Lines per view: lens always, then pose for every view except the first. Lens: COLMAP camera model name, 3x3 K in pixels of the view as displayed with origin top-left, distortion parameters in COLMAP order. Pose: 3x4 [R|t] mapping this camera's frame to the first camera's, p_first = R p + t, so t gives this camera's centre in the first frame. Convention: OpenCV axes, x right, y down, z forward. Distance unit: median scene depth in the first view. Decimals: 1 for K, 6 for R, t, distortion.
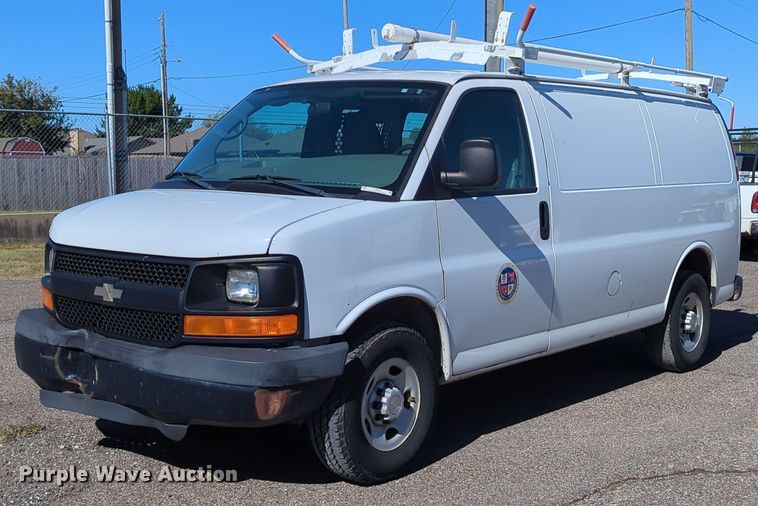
lens RADIAL K [[1037.1, 0, 379.0], [0, 1037.1, 253.0], [0, 0, 1]] dist [0.004392, 0.008301]
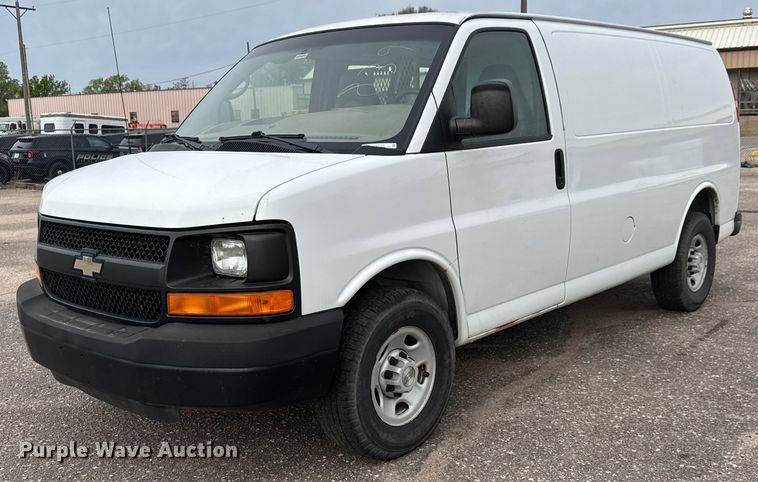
lens RADIAL K [[809.1, 0, 379.0], [0, 809.1, 264.8], [0, 0, 1]] dist [0.064615, -0.007120]
pose [[0.999037, -0.032389, -0.029606, 0.014675], [0.034835, 0.995669, 0.086195, -0.016000], [0.026686, -0.087144, 0.995838, 0.284630]]
